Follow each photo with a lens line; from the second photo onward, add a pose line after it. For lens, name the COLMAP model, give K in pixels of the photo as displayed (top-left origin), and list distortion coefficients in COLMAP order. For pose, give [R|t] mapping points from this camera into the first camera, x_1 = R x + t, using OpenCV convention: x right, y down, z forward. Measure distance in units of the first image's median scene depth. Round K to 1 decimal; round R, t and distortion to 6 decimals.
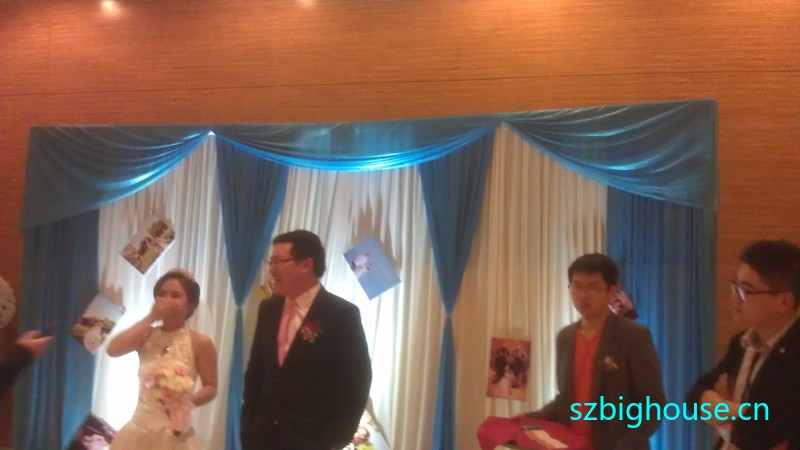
lens RADIAL K [[835.0, 0, 399.1], [0, 835.0, 229.2], [0, 0, 1]] dist [-0.036544, 0.000000]
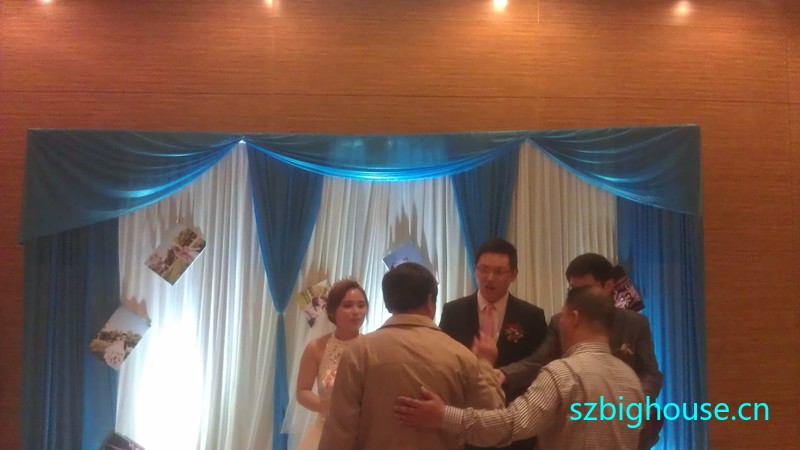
lens RADIAL K [[835.0, 0, 396.6], [0, 835.0, 220.7], [0, 0, 1]] dist [-0.036544, 0.000000]
pose [[0.947658, -0.008772, 0.319166, -0.369640], [0.009755, 0.999951, -0.001482, -0.016649], [-0.319137, 0.004518, 0.947698, -0.009552]]
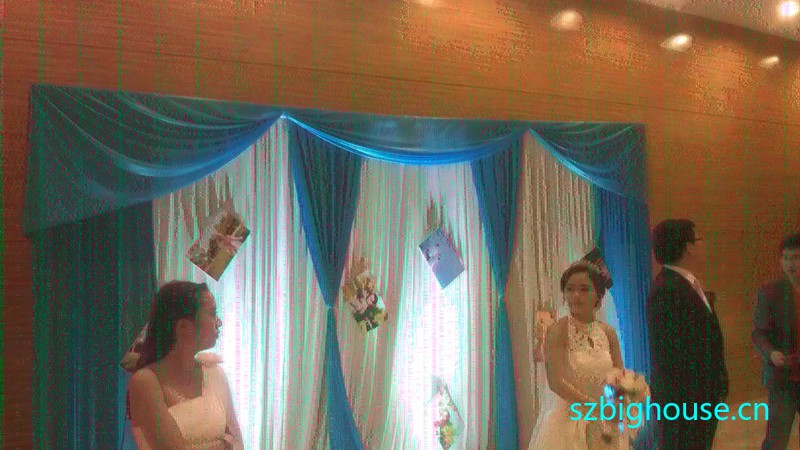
lens RADIAL K [[835.0, 0, 401.1], [0, 835.0, 223.8], [0, 0, 1]] dist [-0.036544, 0.000000]
pose [[0.679707, -0.018758, 0.733244, -0.790476], [0.009117, 0.999812, 0.017127, -0.014597], [-0.733427, -0.004956, 0.679750, 0.303426]]
